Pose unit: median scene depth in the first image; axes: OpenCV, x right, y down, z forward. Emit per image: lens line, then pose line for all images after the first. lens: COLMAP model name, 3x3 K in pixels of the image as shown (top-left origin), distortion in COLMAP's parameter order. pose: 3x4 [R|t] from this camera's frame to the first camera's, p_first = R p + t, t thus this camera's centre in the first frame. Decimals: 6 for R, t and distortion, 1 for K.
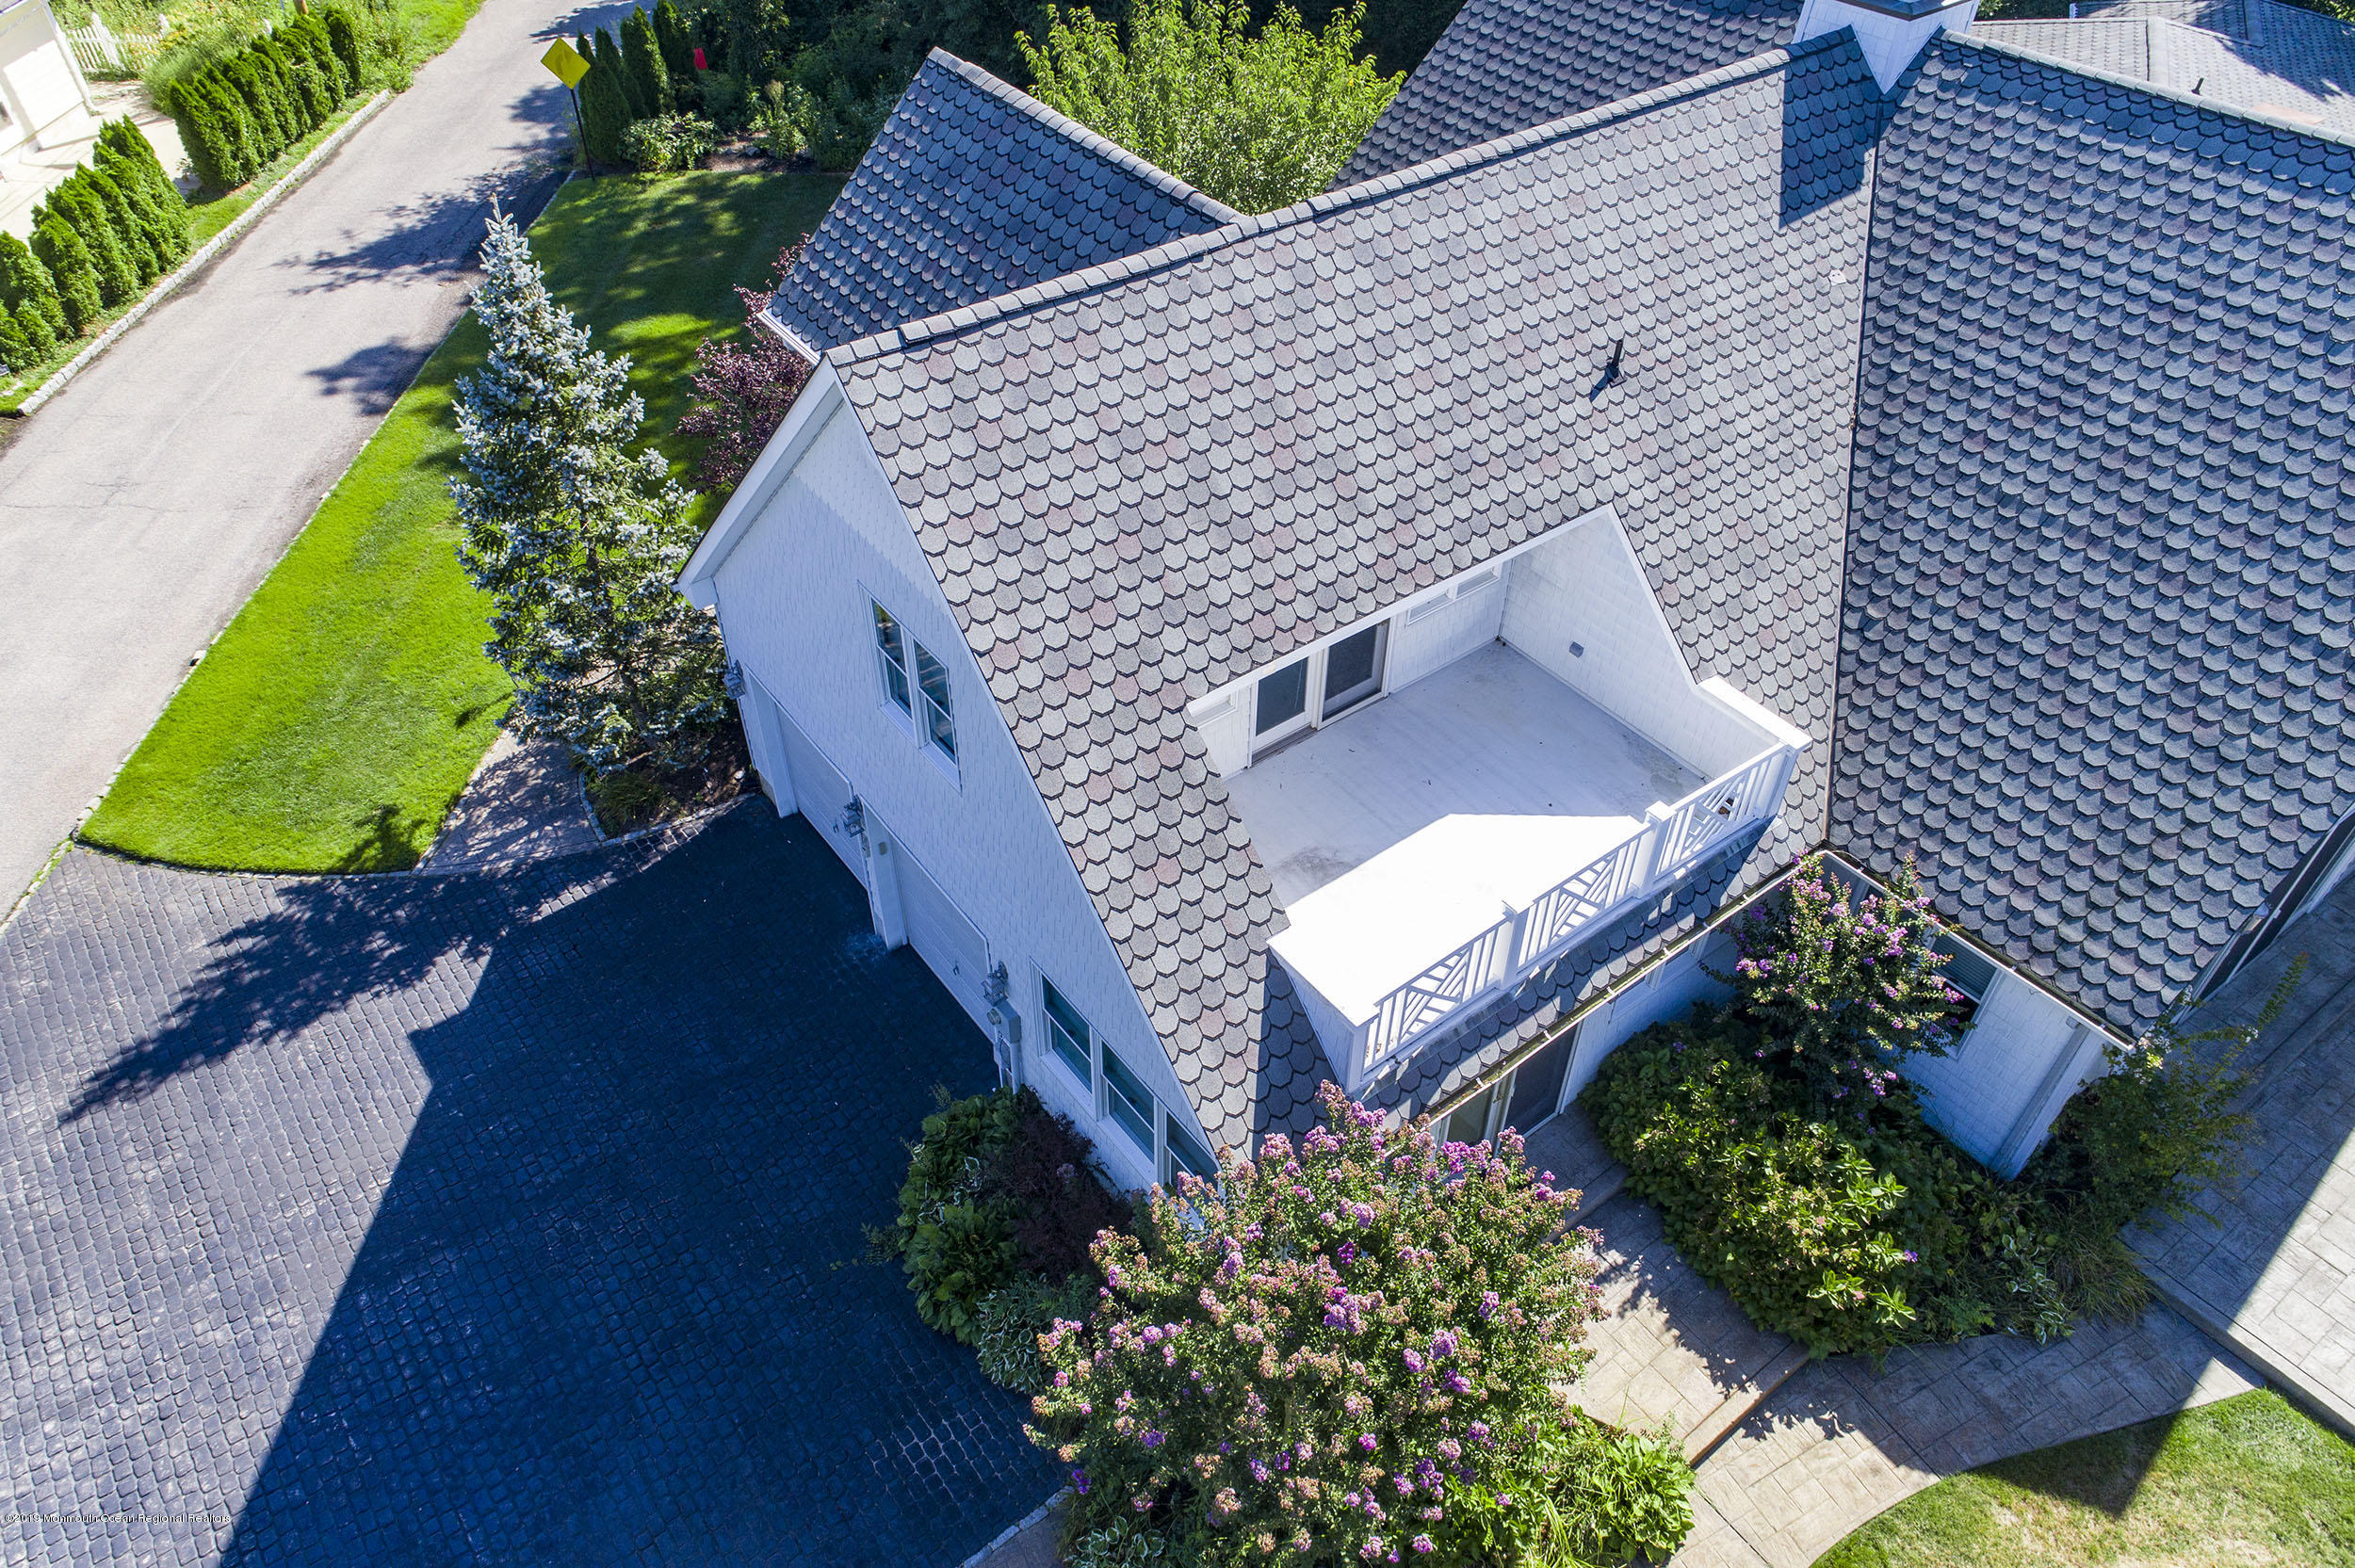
lens RADIAL K [[1491.9, 0, 1177.5], [0, 1491.9, 784.0], [0, 0, 1]] dist [0.029961, 0.000794]
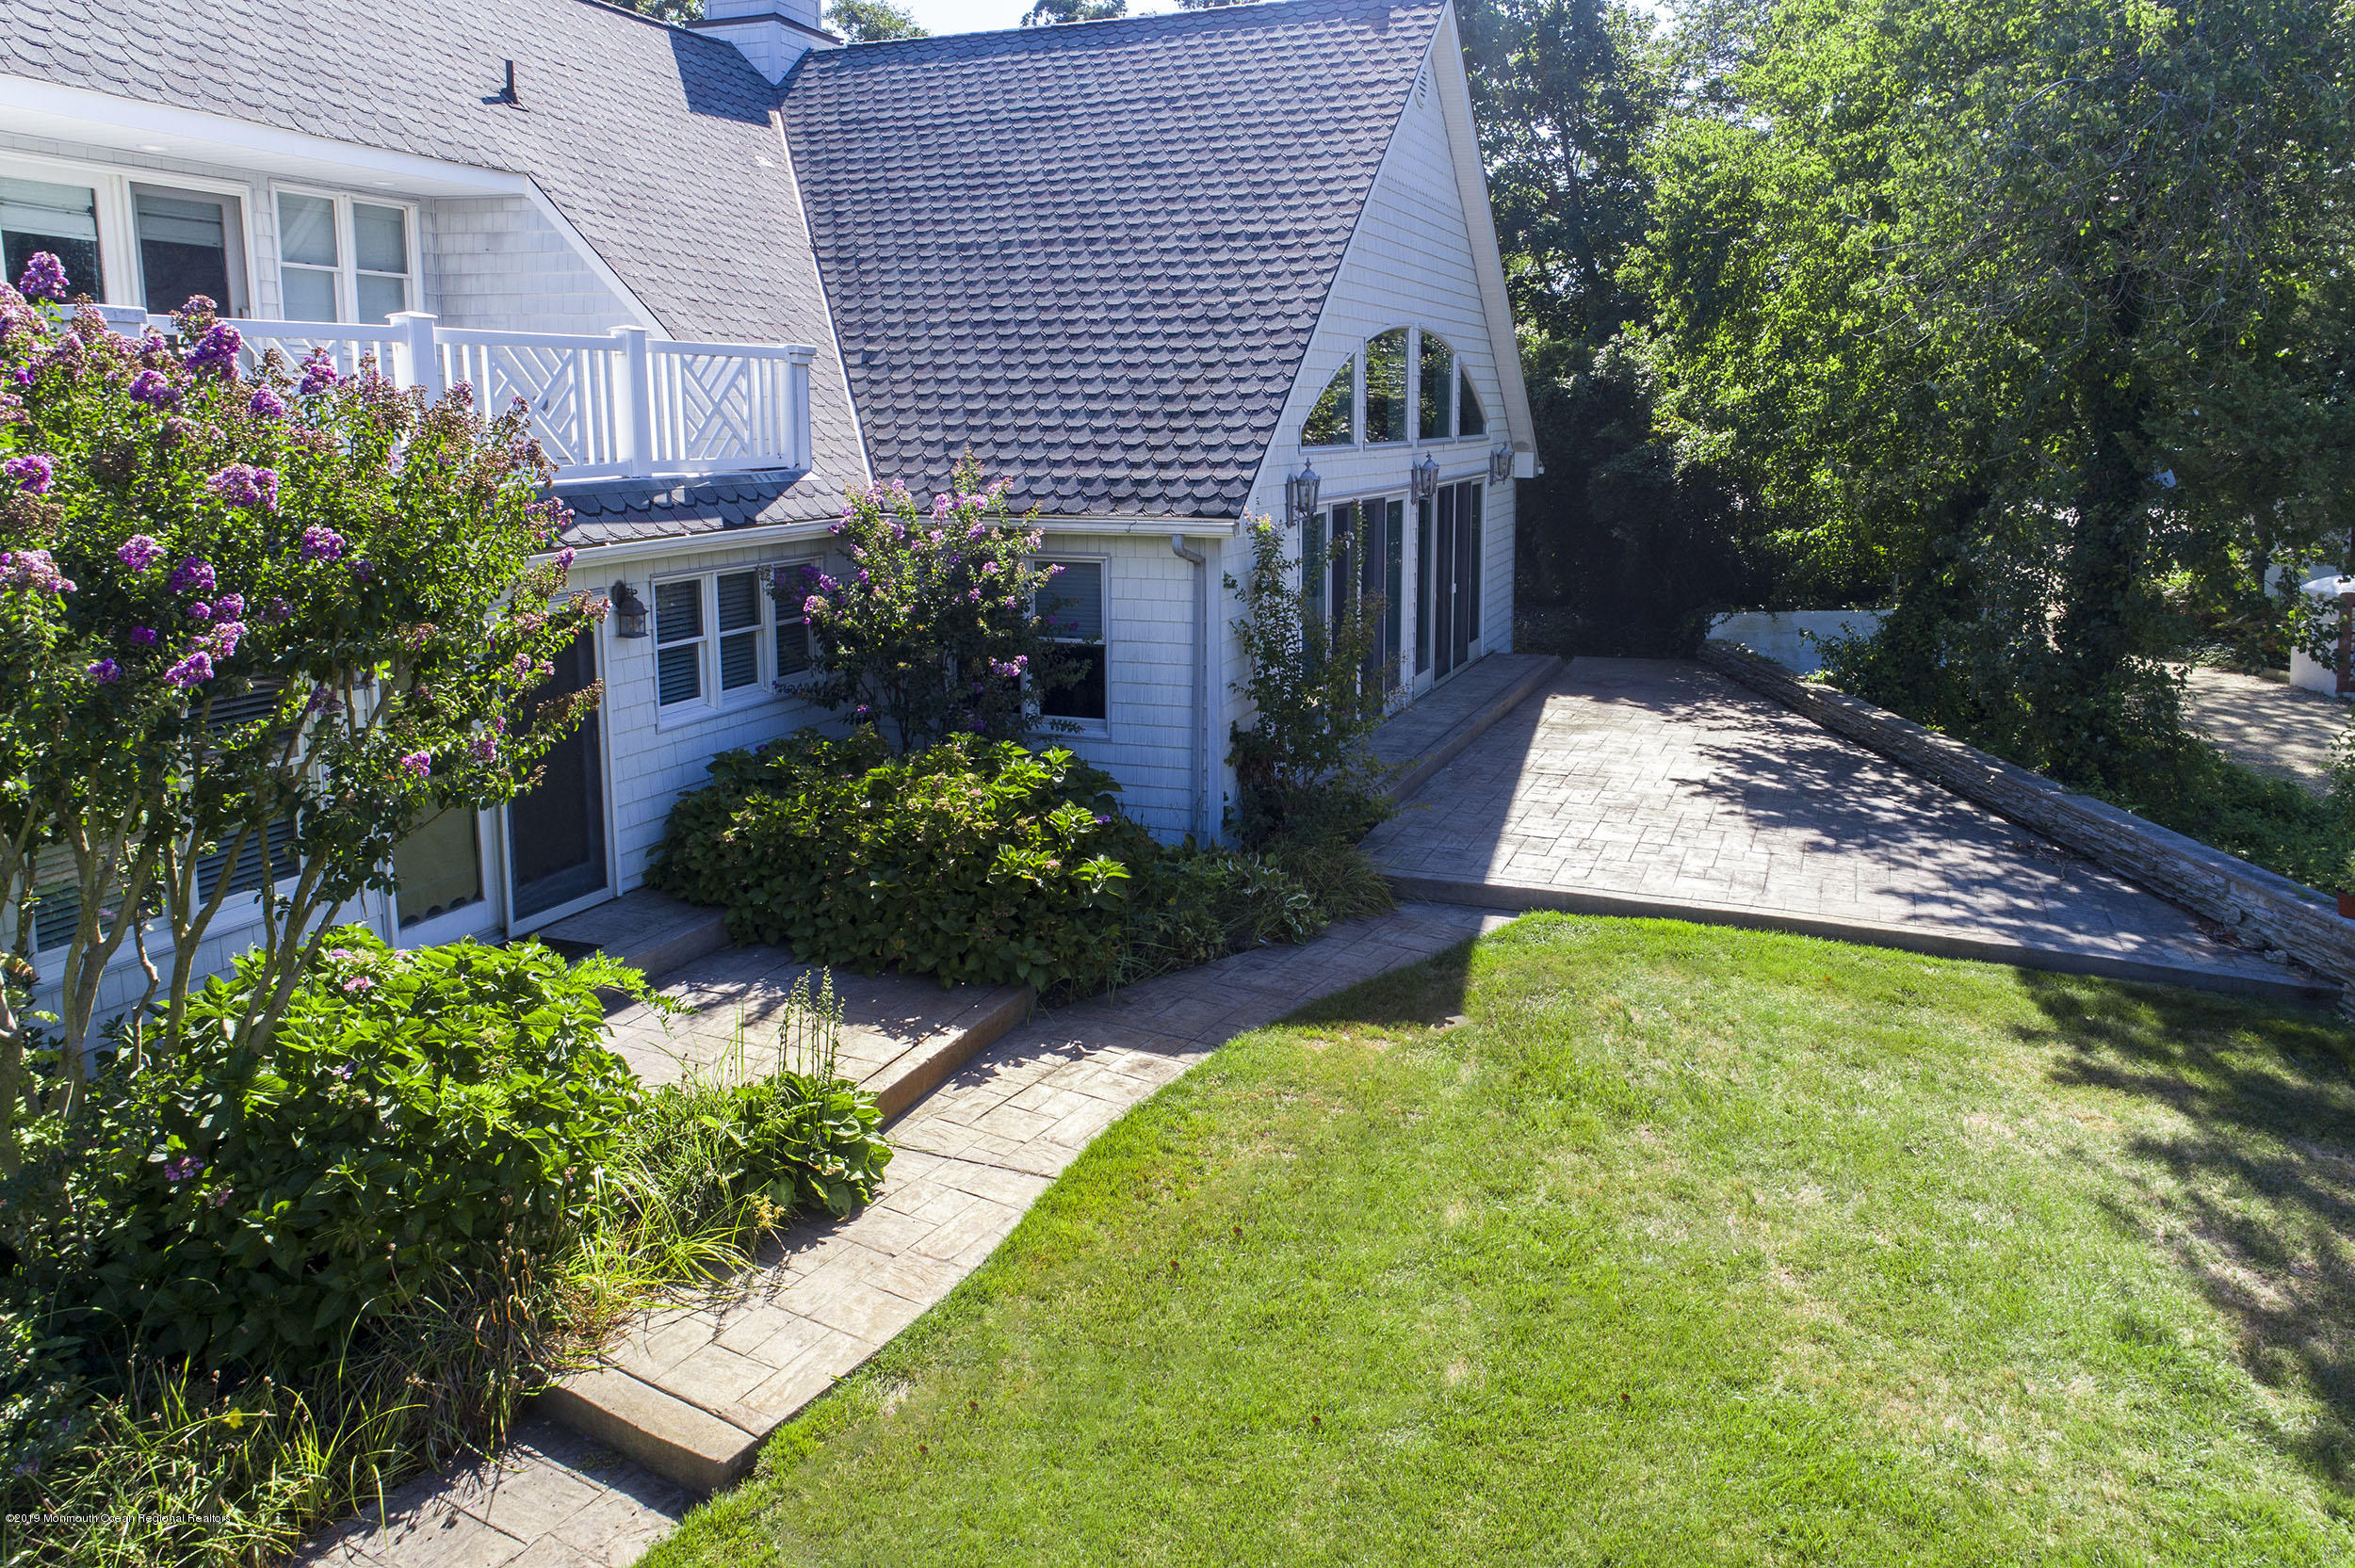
lens RADIAL K [[1640.2, 0, 1177.5], [0, 1640.2, 784.0], [0, 0, 1]] dist [-0.001708, -0.001970]
pose [[0.869590, -0.069746, 0.488824, 0.133982], [0.336484, 0.808228, -0.483266, 0.679613], [-0.361375, 0.584725, 0.726295, 0.402610]]
